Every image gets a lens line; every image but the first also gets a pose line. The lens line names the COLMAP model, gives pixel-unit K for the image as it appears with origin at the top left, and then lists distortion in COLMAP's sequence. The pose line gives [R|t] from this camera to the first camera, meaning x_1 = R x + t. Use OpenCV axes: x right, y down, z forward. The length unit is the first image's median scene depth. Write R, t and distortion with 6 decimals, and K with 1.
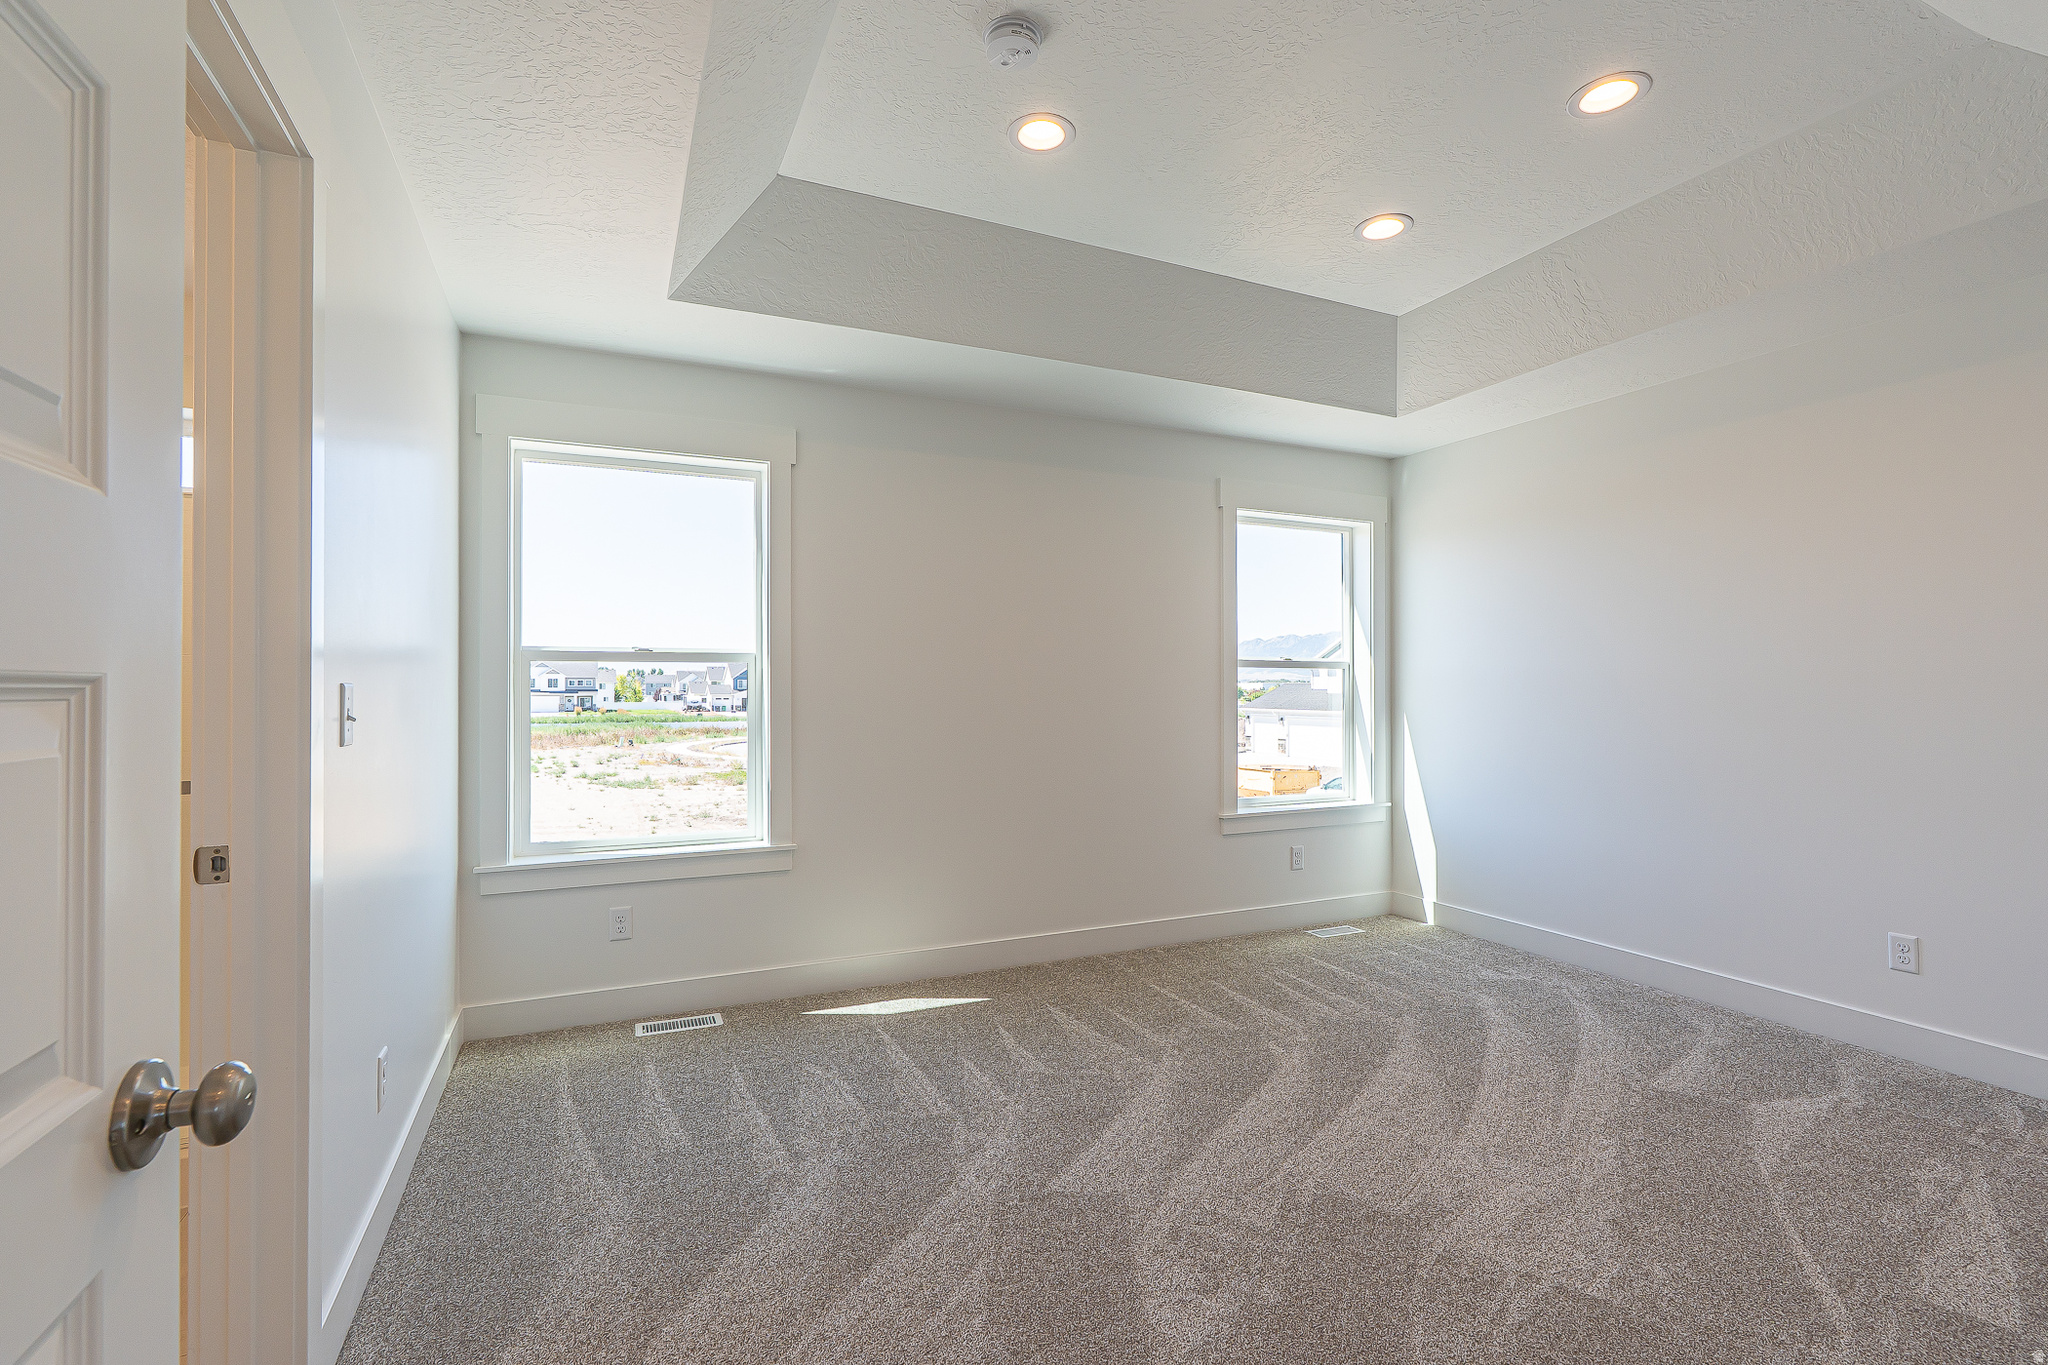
lens RADIAL K [[934.2, 0, 1025.4], [0, 934.2, 681.5], [0, 0, 1]] dist [-0.009837, 0.002183]
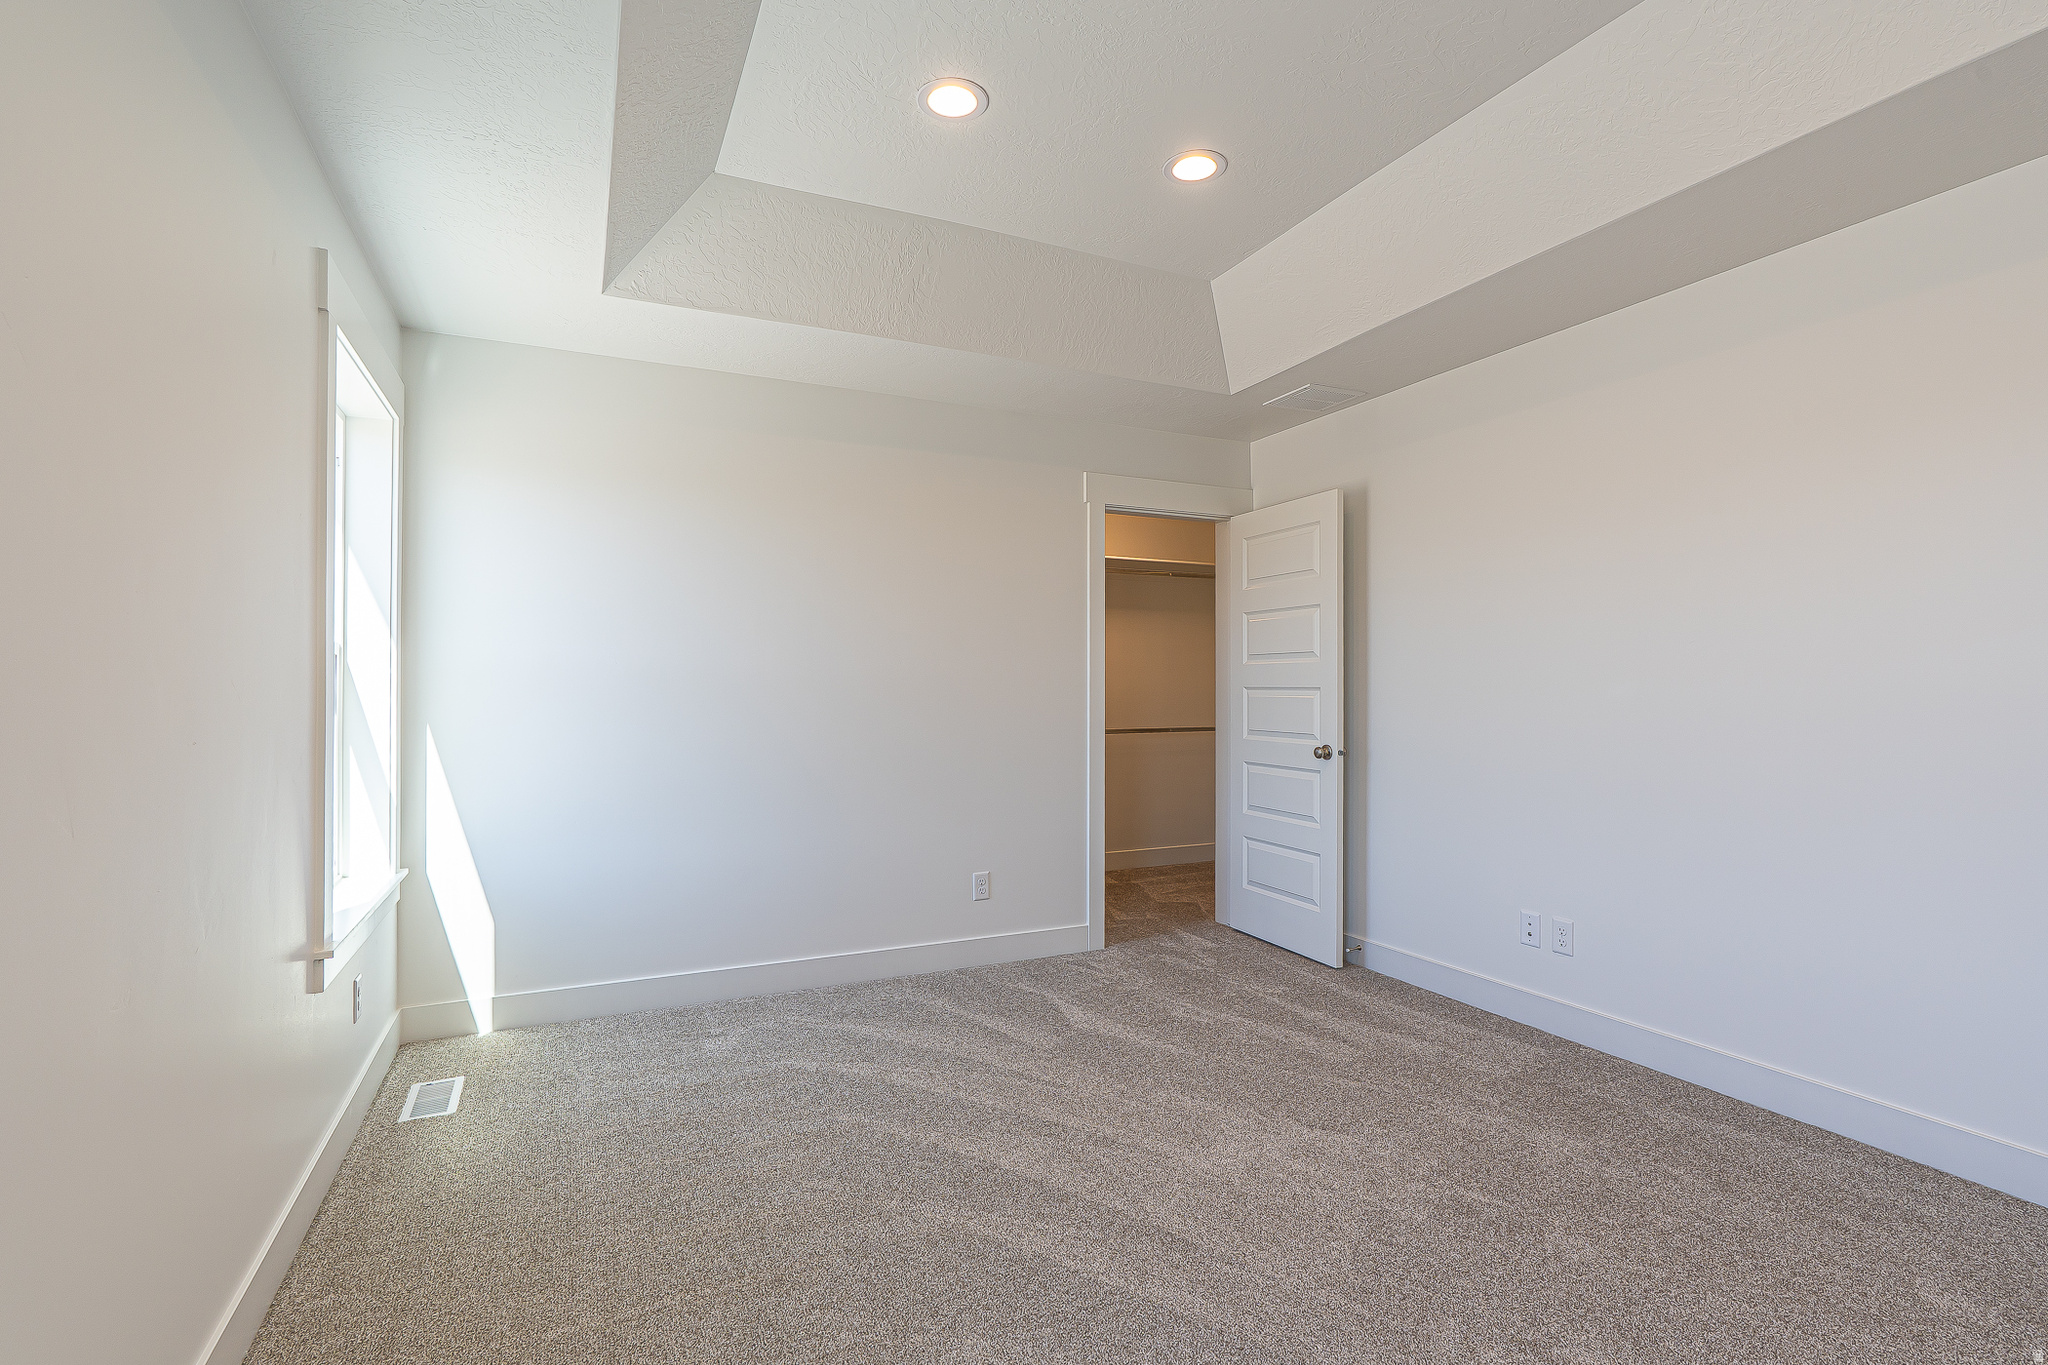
lens RADIAL K [[934.2, 0, 1026.6], [0, 934.2, 685.9], [0, 0, 1]] dist [-0.009837, 0.002183]
pose [[-0.016432, 0.003993, 0.999857, -0.387505], [-0.006136, 0.999973, -0.004094, 0.009160], [-0.999846, -0.006202, -0.016407, 0.931877]]
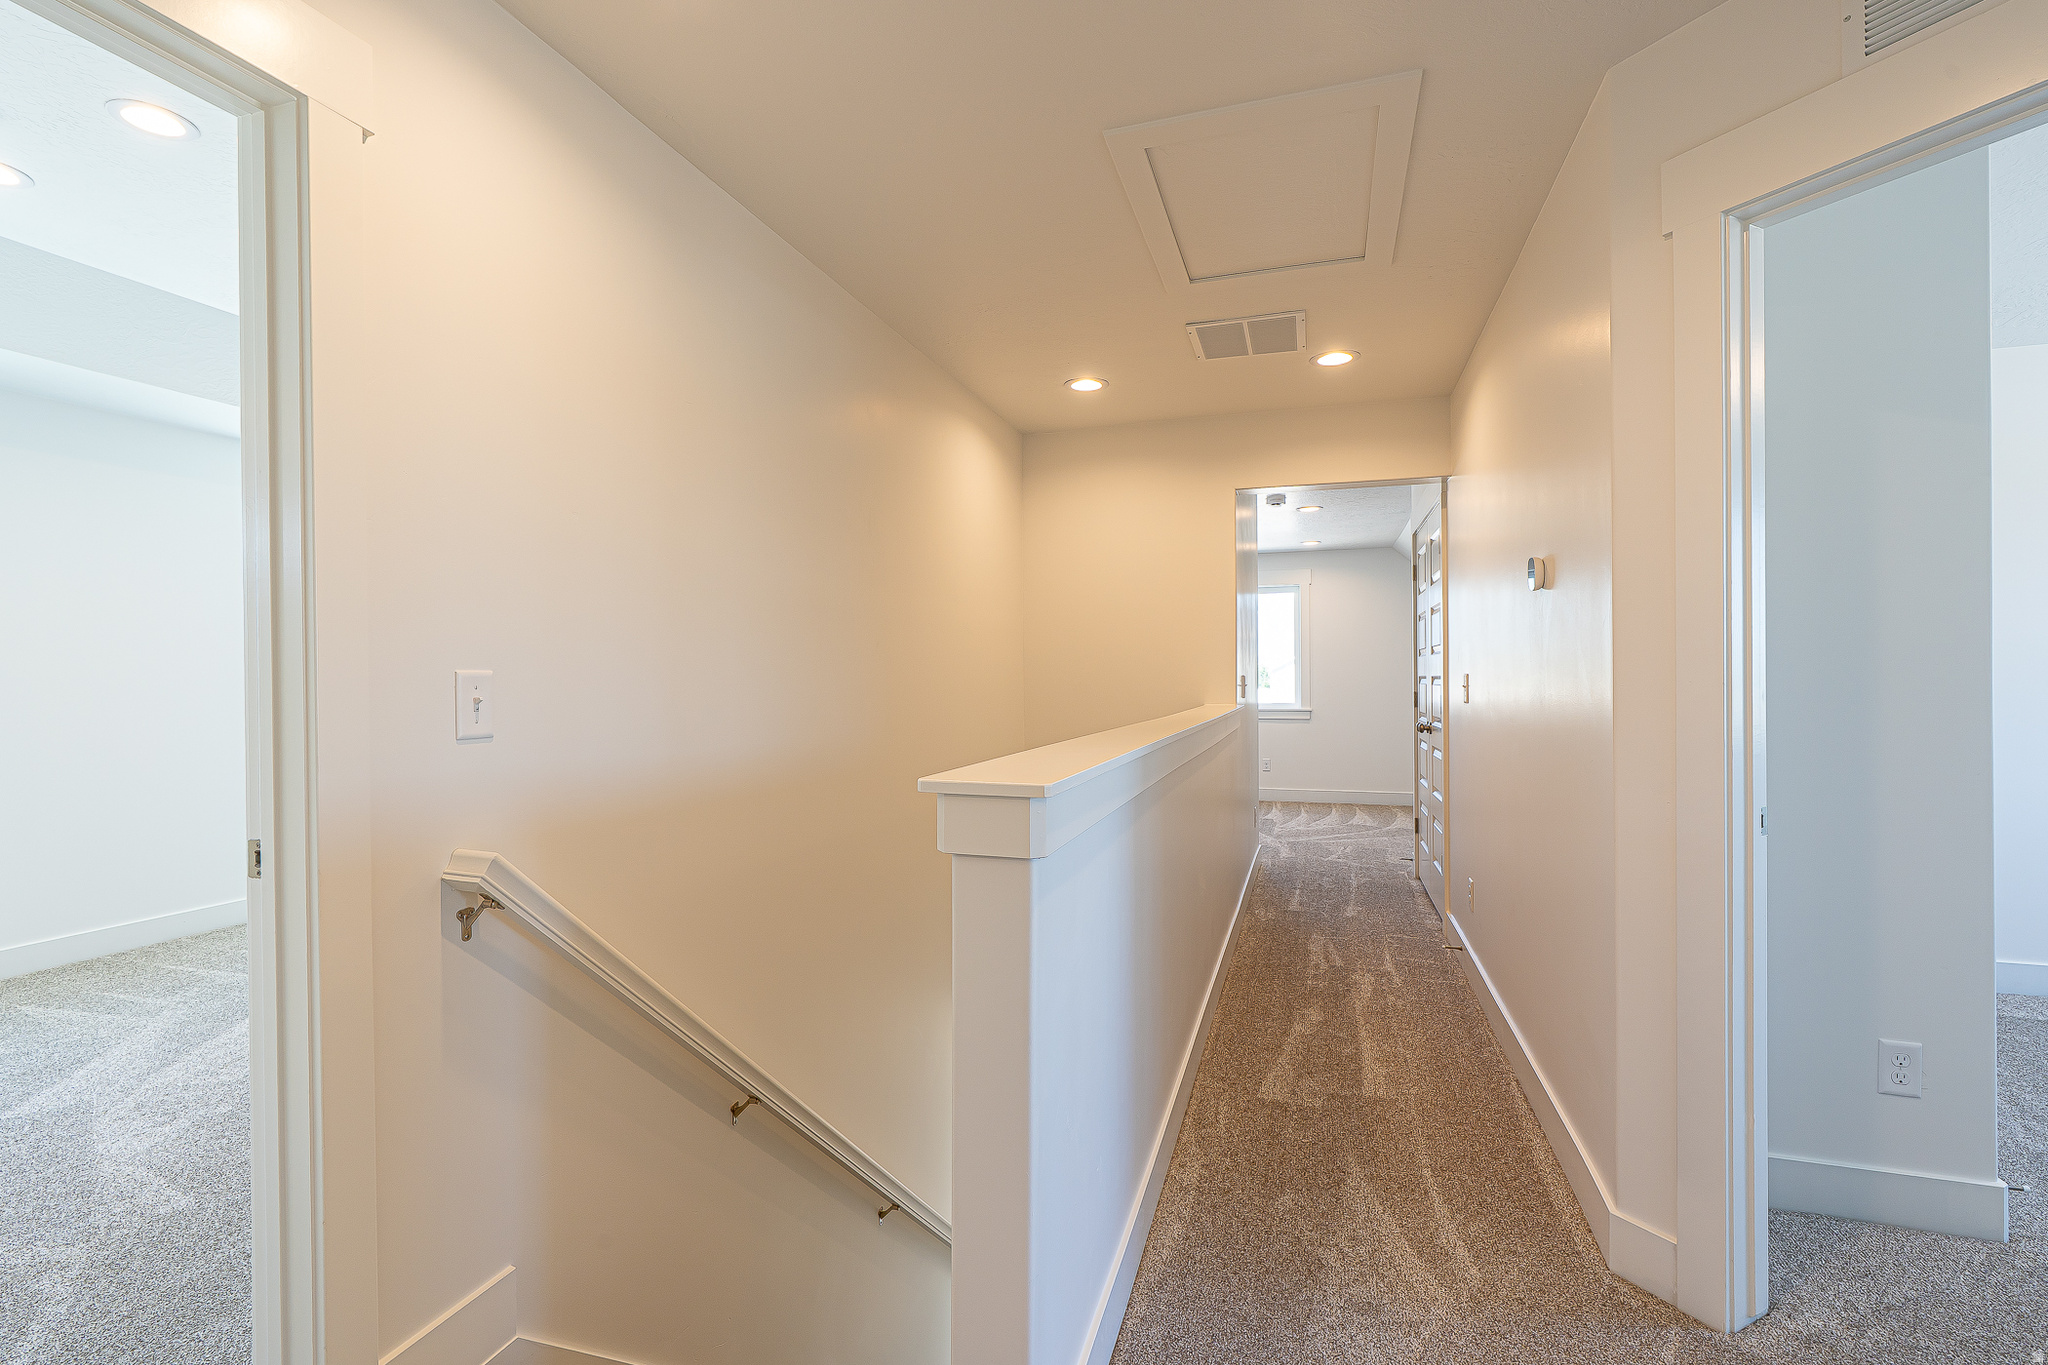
lens RADIAL K [[934.2, 0, 1024.1], [0, 934.2, 676.6], [0, 0, 1]] dist [-0.009837, 0.002183]
pose [[0.679505, -0.000147, 0.733671, 0.033520], [-0.002140, 0.999995, 0.002183, -0.000157], [-0.733667, -0.003054, 0.679502, -0.480368]]
